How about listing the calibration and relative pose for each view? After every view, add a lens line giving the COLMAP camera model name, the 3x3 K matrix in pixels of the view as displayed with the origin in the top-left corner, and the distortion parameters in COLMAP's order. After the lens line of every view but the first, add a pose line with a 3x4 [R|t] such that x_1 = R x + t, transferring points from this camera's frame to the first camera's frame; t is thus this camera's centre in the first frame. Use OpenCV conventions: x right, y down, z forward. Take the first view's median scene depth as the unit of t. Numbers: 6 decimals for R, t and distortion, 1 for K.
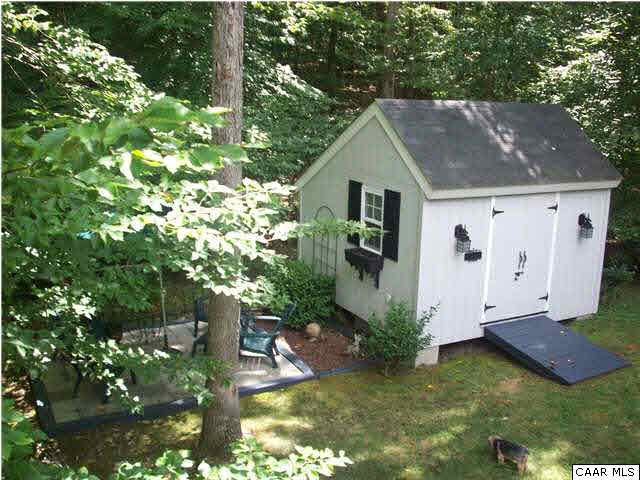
lens RADIAL K [[669.1, 0, 320.0], [0, 669.1, 240.0], [0, 0, 1]] dist [-0.140744, -0.006951]
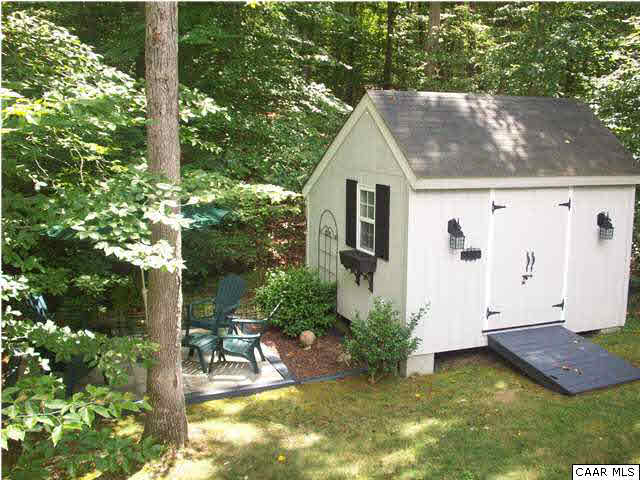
lens RADIAL K [[669.1, 0, 320.0], [0, 669.1, 240.0], [0, 0, 1]] dist [-0.140744, -0.006951]
pose [[0.993395, 0.000407, -0.114740, 0.126080], [-0.007361, 0.998160, -0.060187, 0.058945], [0.114505, 0.060634, 0.991571, 0.067456]]
